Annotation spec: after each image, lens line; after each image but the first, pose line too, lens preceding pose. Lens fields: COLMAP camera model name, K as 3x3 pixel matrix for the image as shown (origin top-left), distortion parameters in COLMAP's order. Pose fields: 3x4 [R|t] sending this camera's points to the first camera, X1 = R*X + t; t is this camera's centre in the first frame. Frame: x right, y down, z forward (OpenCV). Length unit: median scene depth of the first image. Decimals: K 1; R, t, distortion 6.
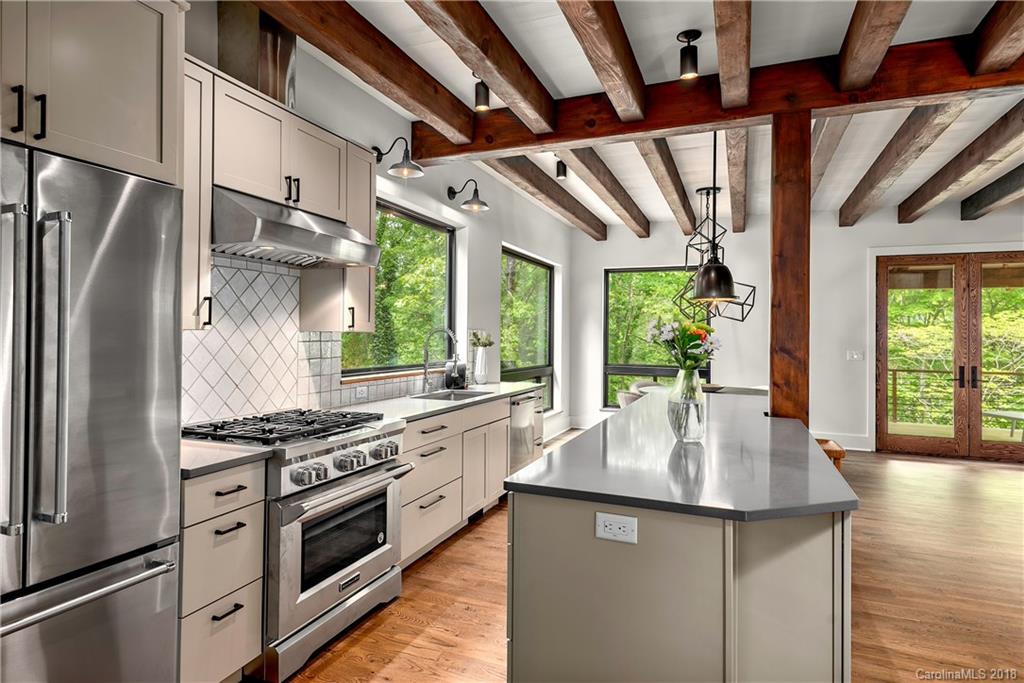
lens RADIAL K [[557.6, 0, 512.0], [0, 557.6, 341.5], [0, 0, 1]] dist [0.028655, -0.001113]
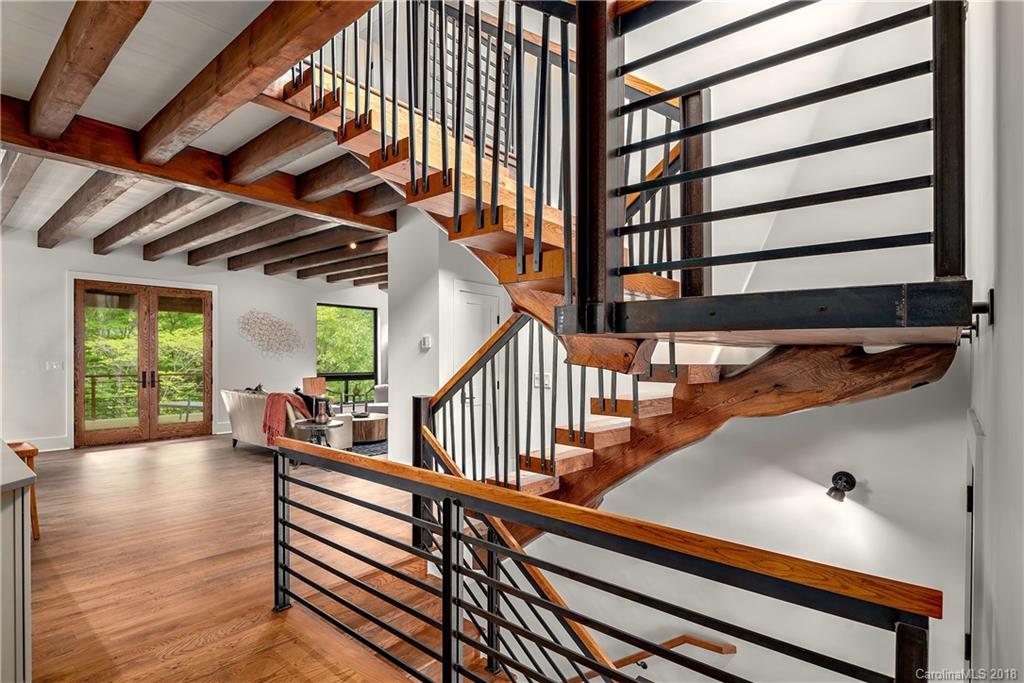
lens RADIAL K [[526.6, 0, 510.3], [0, 526.6, 354.9], [0, 0, 1]] dist [0.019923, -0.018795]
pose [[0.331818, -0.015026, 0.943224, -0.085461], [-0.001172, 0.999866, 0.016341, -0.015770], [-0.943343, -0.006528, 0.331756, -0.212395]]
